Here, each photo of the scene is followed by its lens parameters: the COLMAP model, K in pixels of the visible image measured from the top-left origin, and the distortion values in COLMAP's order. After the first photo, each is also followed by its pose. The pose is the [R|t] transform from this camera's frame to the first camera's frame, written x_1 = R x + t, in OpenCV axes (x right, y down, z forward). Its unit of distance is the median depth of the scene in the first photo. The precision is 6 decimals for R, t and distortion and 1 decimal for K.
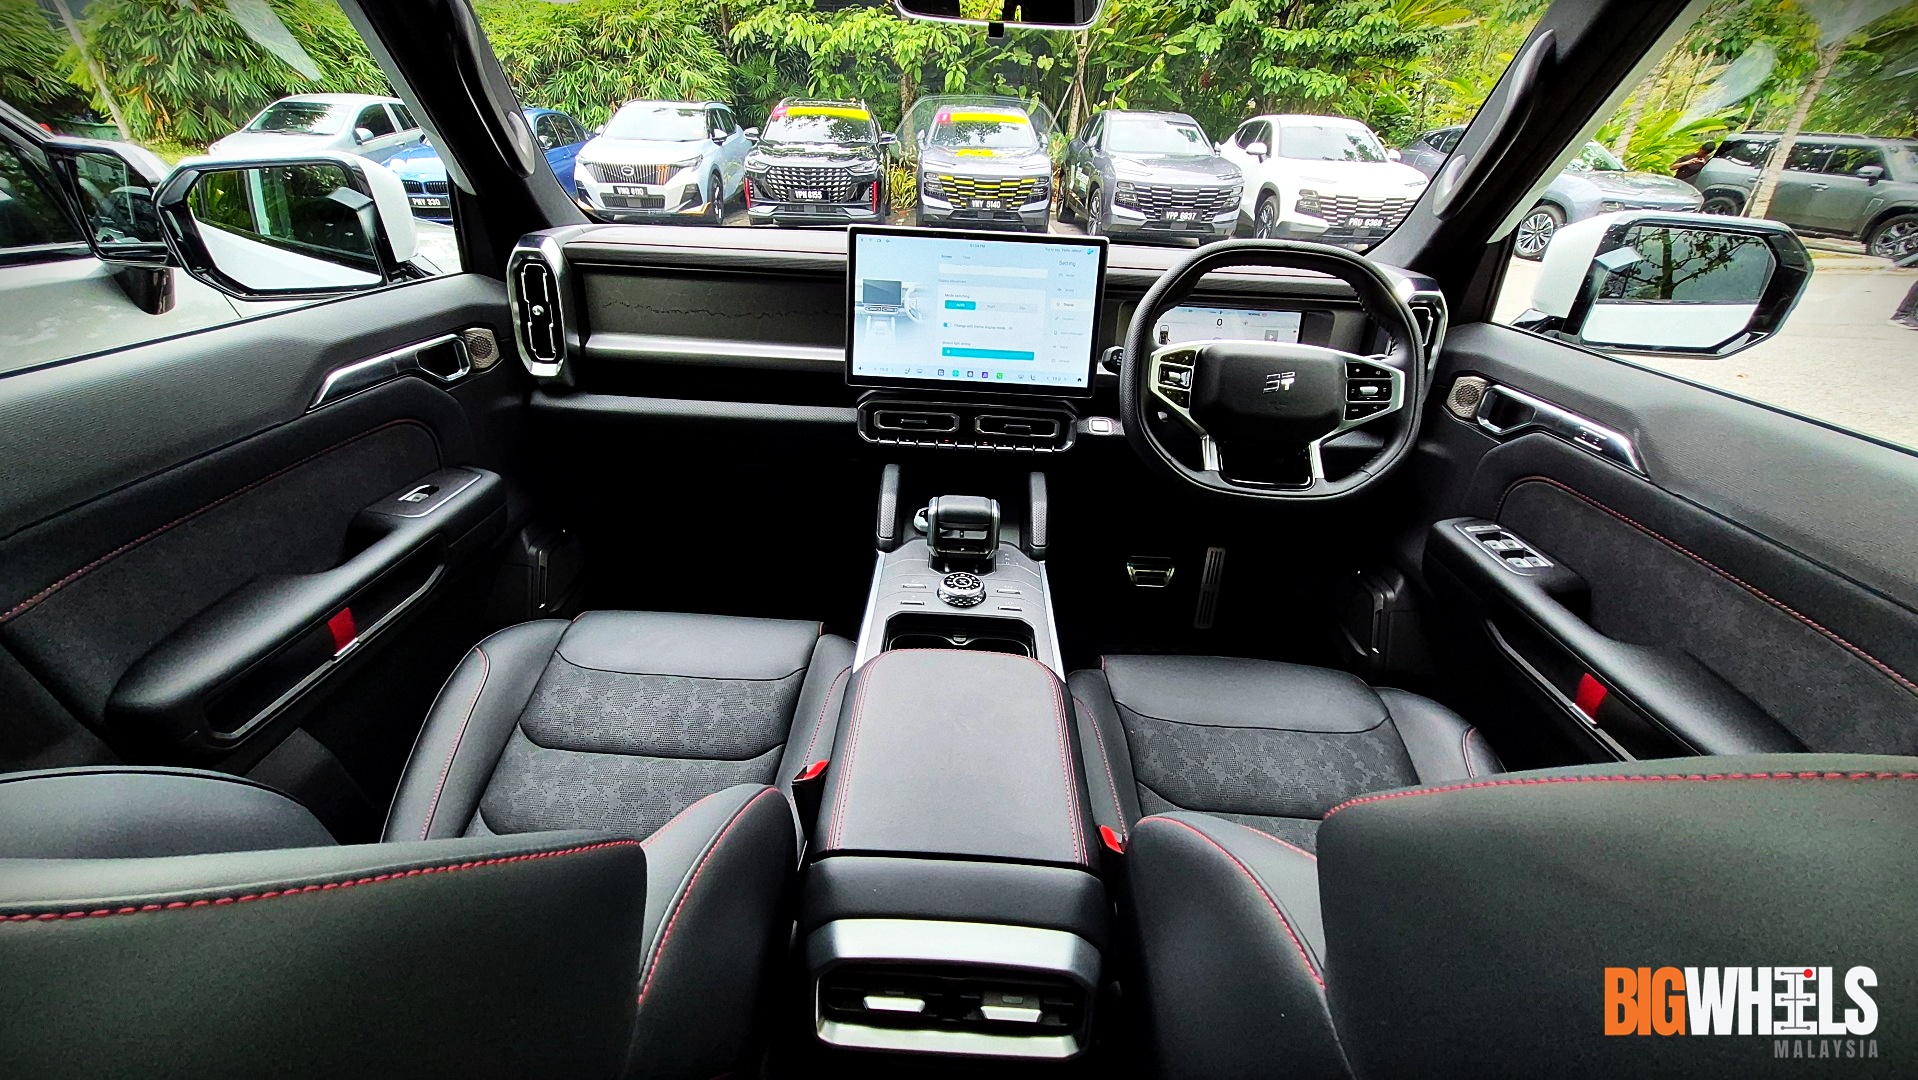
lens RADIAL K [[749.0, 0, 959.0], [0, 749.0, 540.0], [0, 0, 1]] dist [-0.004896, -0.000095]
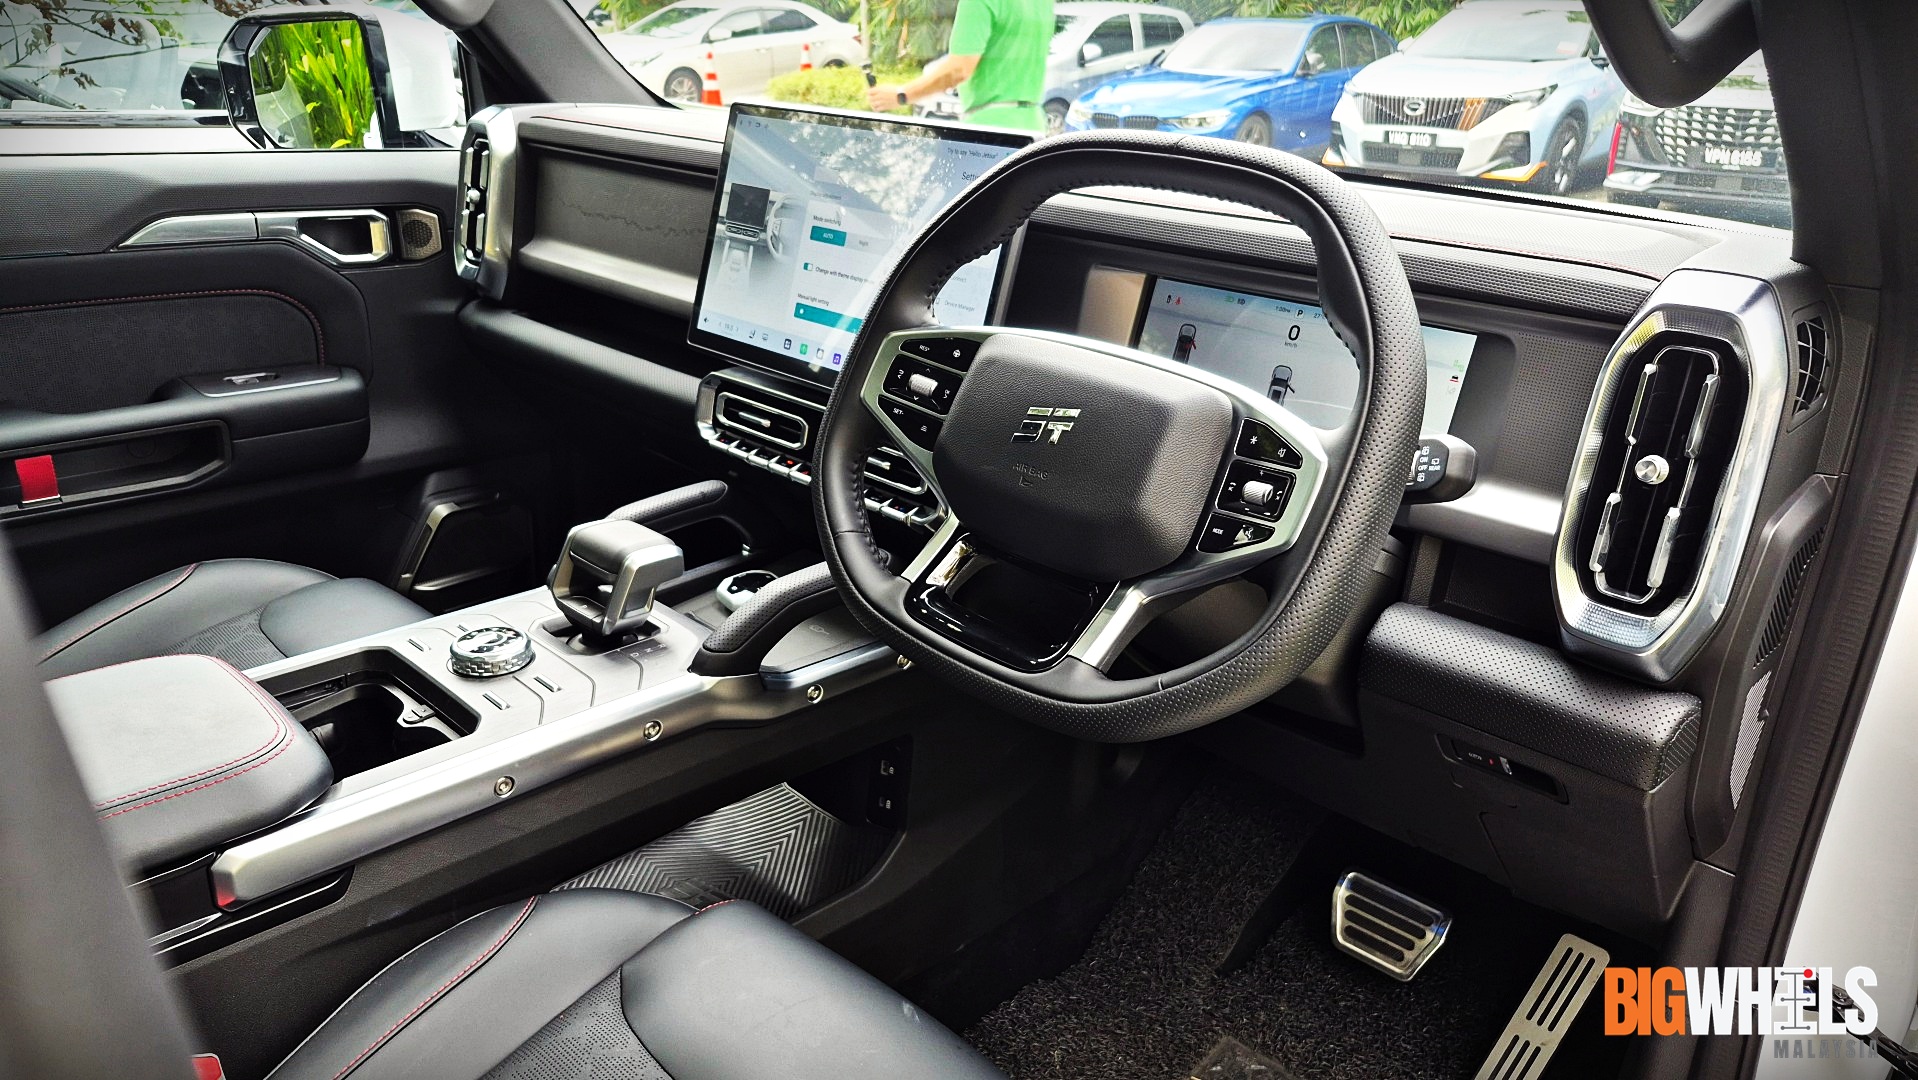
lens RADIAL K [[1317.4, 0, 959.0], [0, 1317.4, 540.0], [0, 0, 1]] dist [0.081781, -0.120416]
pose [[0.733116, 0.228727, -0.640488, 0.751365], [-0.322287, 0.946134, -0.031018, -0.085656], [0.598892, 0.229161, 0.767342, 0.307009]]
